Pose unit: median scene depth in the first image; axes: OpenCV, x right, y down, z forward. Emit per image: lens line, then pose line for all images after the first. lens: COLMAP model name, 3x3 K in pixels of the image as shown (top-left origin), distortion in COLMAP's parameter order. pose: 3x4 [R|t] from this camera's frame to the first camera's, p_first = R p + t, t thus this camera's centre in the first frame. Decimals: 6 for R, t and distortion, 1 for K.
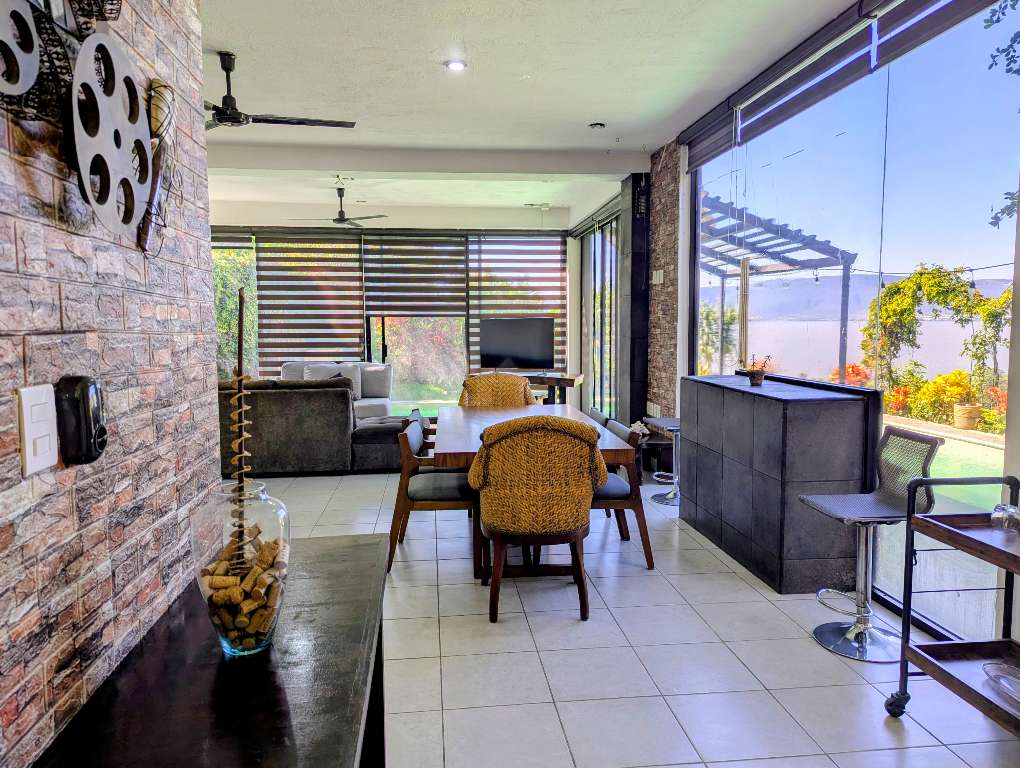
lens RADIAL K [[722.0, 0, 508.0], [0, 722.0, 386.7], [0, 0, 1]] dist [0.025364, -0.001001]
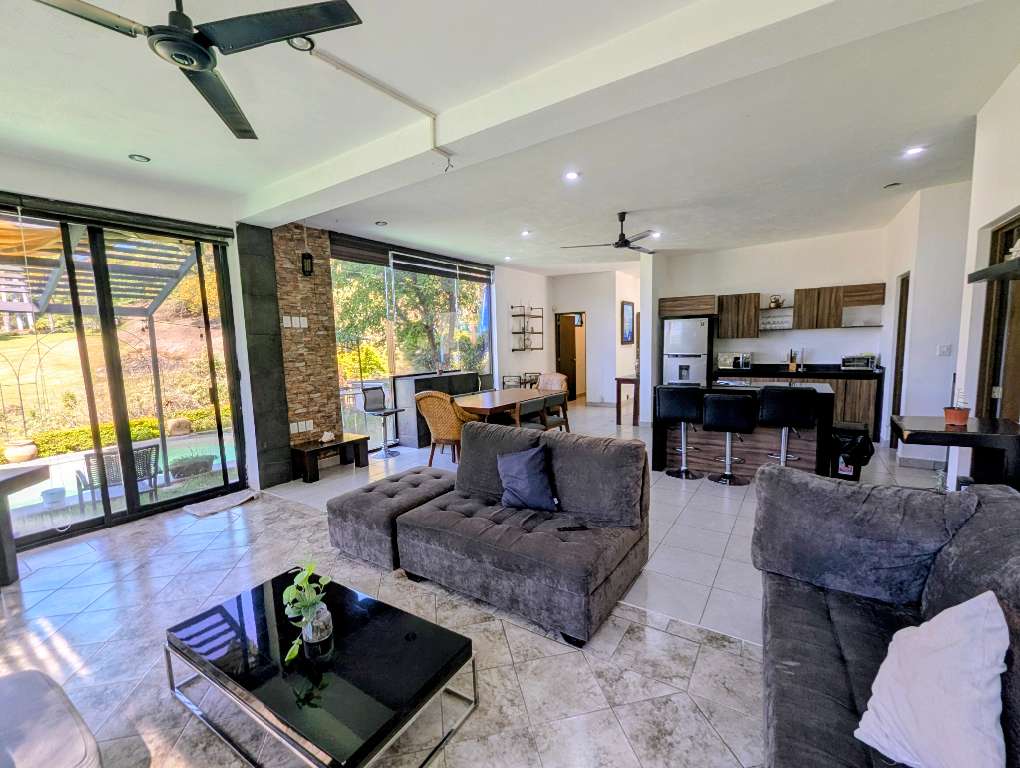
lens RADIAL K [[434.9, 0, 511.8], [0, 434.9, 393.7], [0, 0, 1]] dist [-0.003592, 0.000115]
pose [[-0.771167, -0.046454, 0.634935, -0.385989], [0.088672, 0.979776, 0.179380, -0.091965], [-0.630427, 0.194633, -0.751452, 0.930456]]
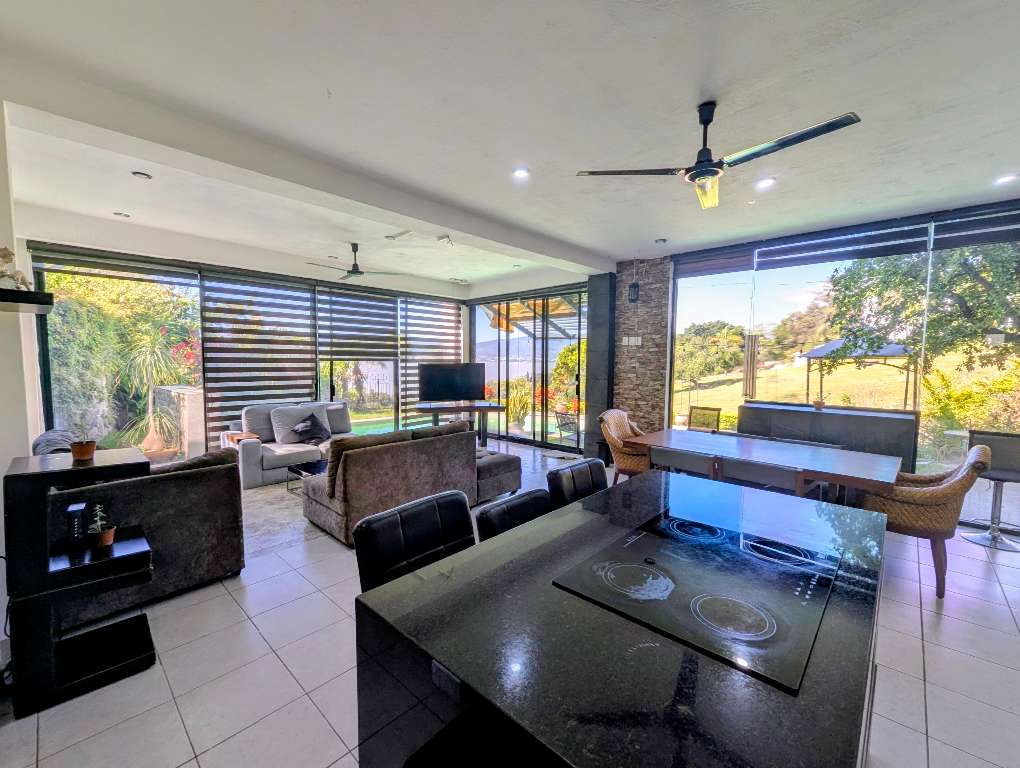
lens RADIAL K [[434.9, 0, 511.8], [0, 434.9, 393.7], [0, 0, 1]] dist [-0.003592, 0.000115]
pose [[0.761999, -0.036183, 0.646567, -0.403887], [0.040515, 0.999146, 0.008166, -0.040033], [-0.646310, 0.019973, 0.762814, 0.311081]]
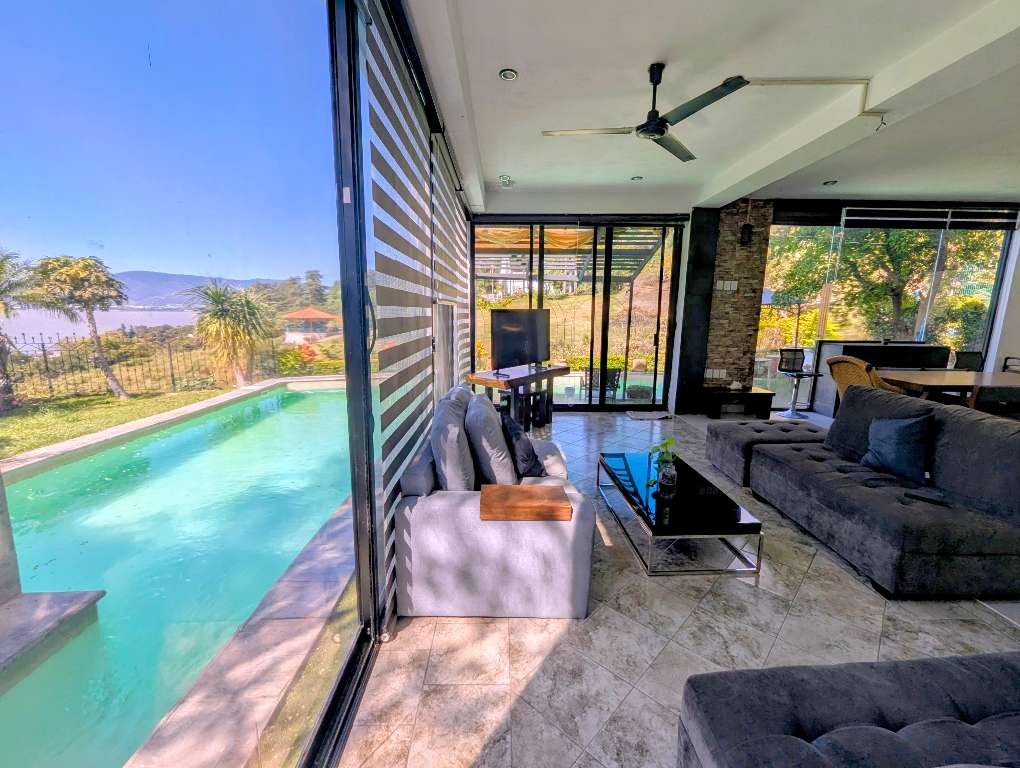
lens RADIAL K [[434.9, 0, 511.8], [0, 434.9, 393.7], [0, 0, 1]] dist [-0.003592, 0.000115]
pose [[0.091159, -0.178616, 0.979687, -0.513222], [0.077391, 0.982078, 0.171851, -0.084147], [-0.992825, 0.060153, 0.103348, 0.935303]]
